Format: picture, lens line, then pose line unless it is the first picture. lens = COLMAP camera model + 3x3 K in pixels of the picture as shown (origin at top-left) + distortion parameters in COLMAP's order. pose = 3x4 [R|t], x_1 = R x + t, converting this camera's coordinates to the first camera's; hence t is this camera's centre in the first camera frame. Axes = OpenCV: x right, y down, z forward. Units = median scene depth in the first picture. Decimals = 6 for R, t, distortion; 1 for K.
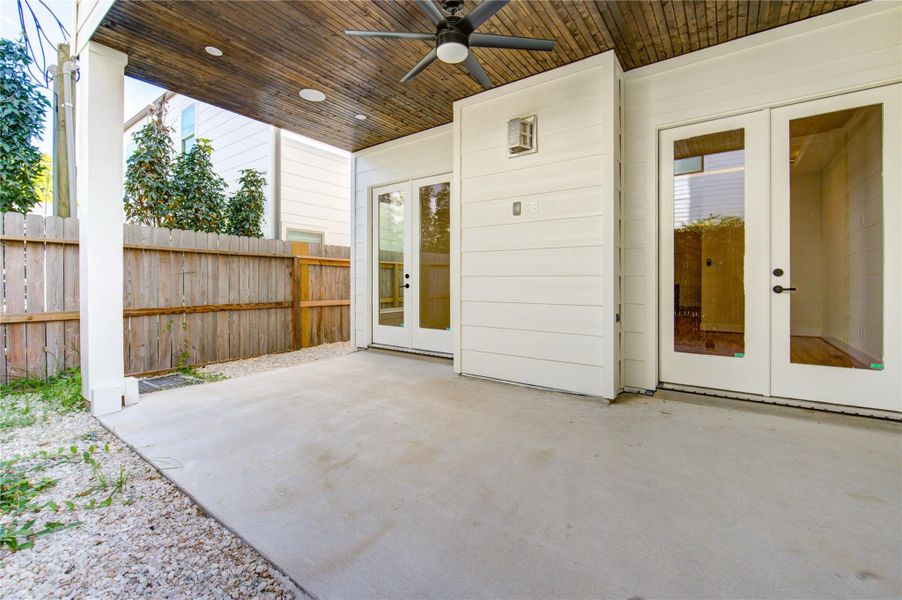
lens RADIAL K [[384.1, 0, 457.3], [0, 384.1, 282.6], [0, 0, 1]] dist [-0.004297, -0.000876]
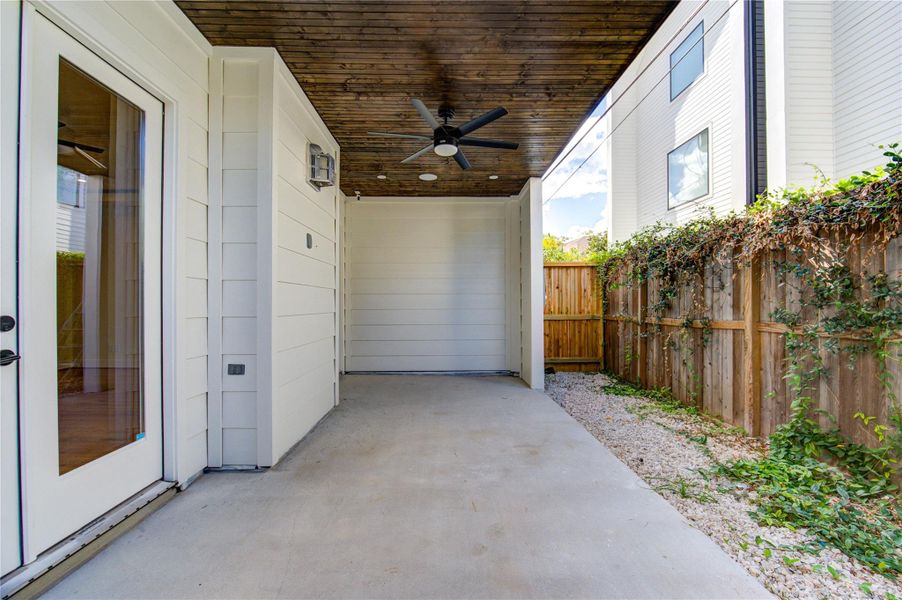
lens RADIAL K [[357.5, 0, 453.0], [0, 357.5, 302.1], [0, 0, 1]] dist [-0.012046, -0.000305]
pose [[-0.590410, 0.009321, 0.807050, -0.635292], [0.012661, 0.999917, -0.002286, -0.037087], [-0.807004, 0.008868, -0.590479, 1.045180]]
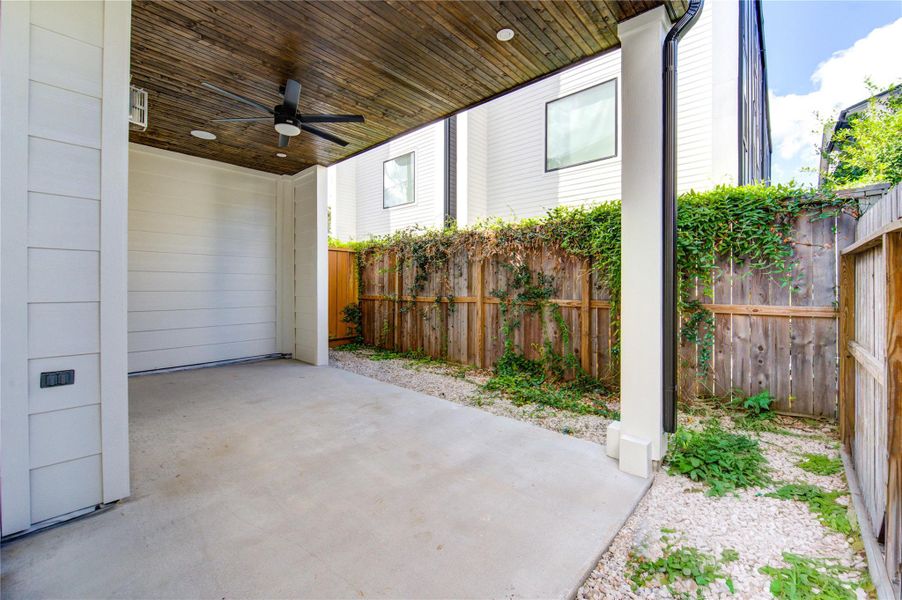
lens RADIAL K [[359.5, 0, 446.8], [0, 359.5, 284.7], [0, 0, 1]] dist [-0.014658, -0.000138]
pose [[-0.991527, -0.000008, 0.129900, -0.445450], [0.000917, 0.999975, 0.007066, -0.040061], [-0.129897, 0.007125, -0.991502, 1.317479]]
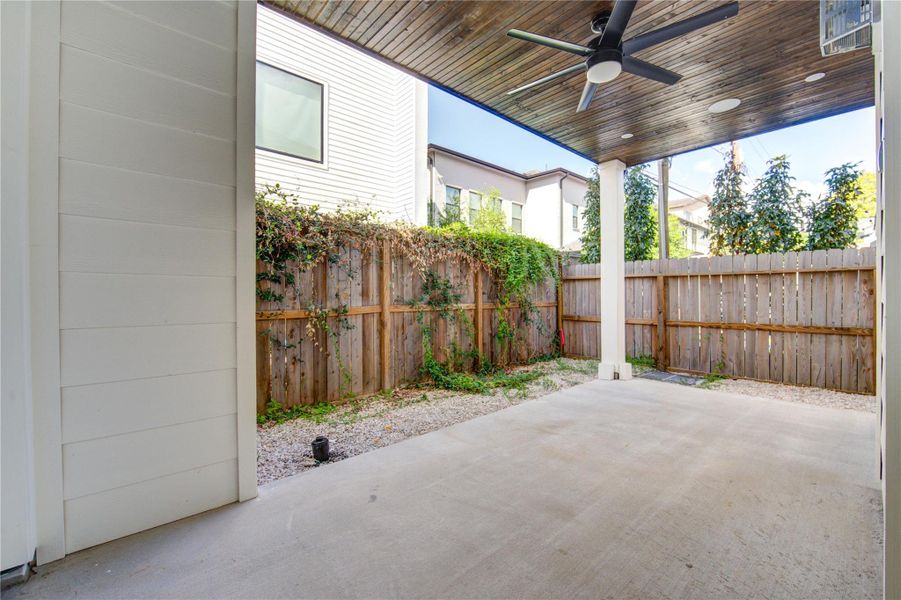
lens RADIAL K [[374.9, 0, 454.5], [0, 374.9, 292.3], [0, 0, 1]] dist [-0.014885, 0.000291]
pose [[-0.234141, -0.005327, -0.972188, 0.593136], [-0.002182, 0.999985, -0.004954, -0.021893], [0.972200, 0.000962, -0.234149, 0.517922]]
